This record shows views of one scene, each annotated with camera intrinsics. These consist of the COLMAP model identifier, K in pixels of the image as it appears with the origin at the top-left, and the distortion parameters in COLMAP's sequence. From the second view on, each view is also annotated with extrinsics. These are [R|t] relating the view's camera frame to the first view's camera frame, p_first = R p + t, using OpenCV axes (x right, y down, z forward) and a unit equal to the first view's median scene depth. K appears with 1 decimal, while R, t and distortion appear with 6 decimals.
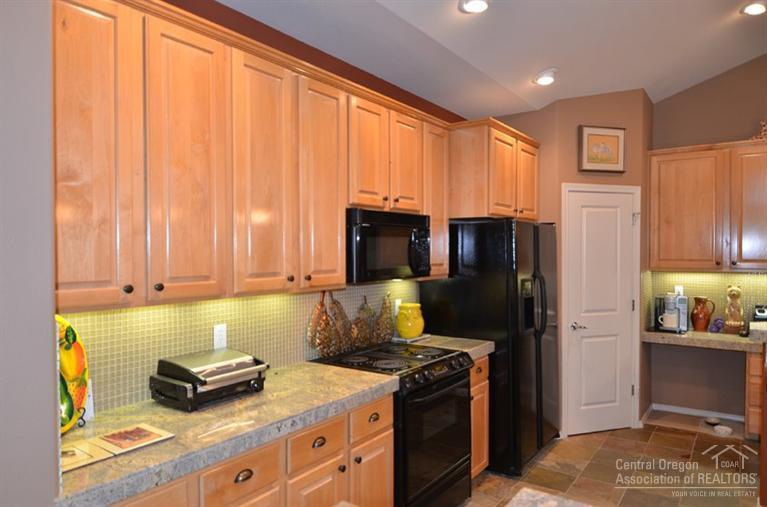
lens RADIAL K [[511.5, 0, 382.8], [0, 511.5, 256.9], [0, 0, 1]] dist [0.010814, -0.025542]
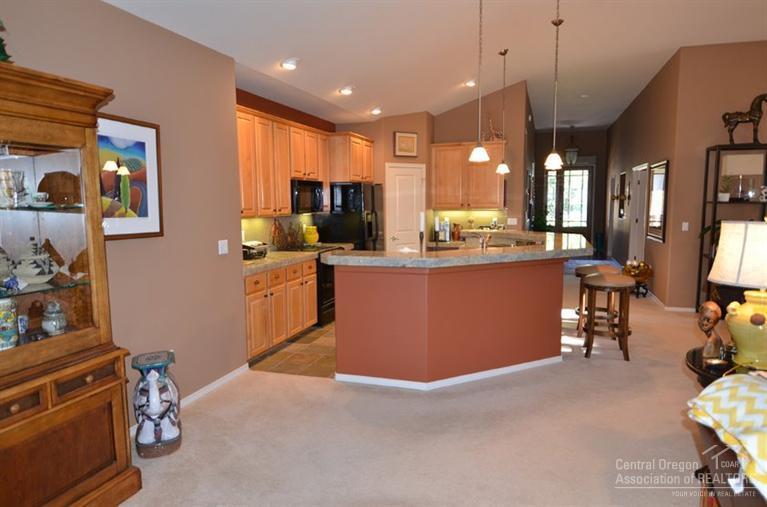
lens RADIAL K [[511.5, 0, 382.8], [0, 511.5, 256.9], [0, 0, 1]] dist [0.010814, -0.025542]
pose [[0.952413, -0.039490, 0.302242, -0.273086], [0.010334, 0.995186, 0.097462, 0.019355], [-0.304636, -0.089701, 0.948236, -0.915419]]
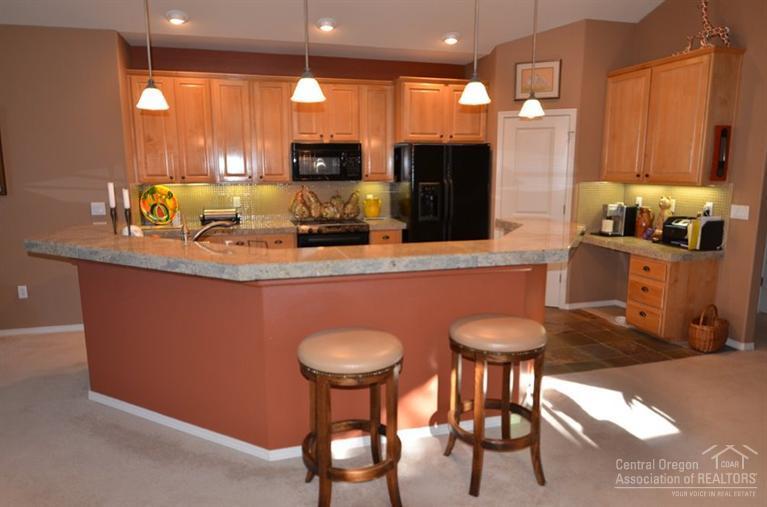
lens RADIAL K [[511.5, 0, 382.8], [0, 511.5, 256.9], [0, 0, 1]] dist [0.010814, -0.025542]
pose [[0.777236, 0.108441, -0.619794, 1.090998], [-0.007220, 0.986509, 0.163548, 0.010224], [0.629168, -0.122641, 0.767533, -0.260519]]
